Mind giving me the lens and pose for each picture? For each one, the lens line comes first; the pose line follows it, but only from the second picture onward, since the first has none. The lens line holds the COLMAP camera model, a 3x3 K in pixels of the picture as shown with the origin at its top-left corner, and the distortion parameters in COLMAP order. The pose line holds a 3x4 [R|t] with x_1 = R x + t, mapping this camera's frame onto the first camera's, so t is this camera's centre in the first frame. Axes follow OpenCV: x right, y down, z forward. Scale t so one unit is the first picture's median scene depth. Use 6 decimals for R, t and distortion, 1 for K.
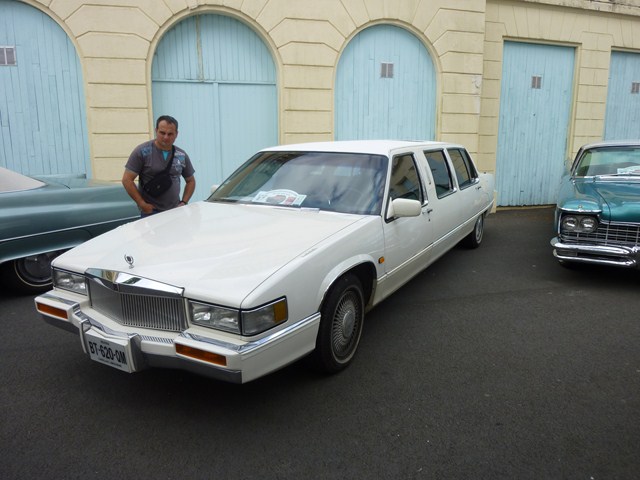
lens RADIAL K [[464.0, 0, 320.1], [0, 464.0, 254.9], [0, 0, 1]] dist [-0.051457, -0.001171]
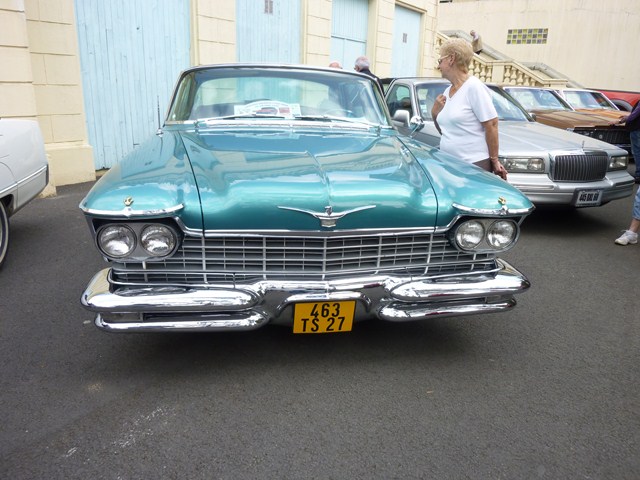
lens RADIAL K [[469.7, 0, 320.0], [0, 469.7, 240.0], [0, 0, 1]] dist [0.000809, 0.001273]
pose [[0.788013, -0.161208, 0.594178, 0.418814], [0.114424, 0.986644, 0.115938, -0.092957], [-0.604932, -0.023373, 0.795934, 0.532480]]
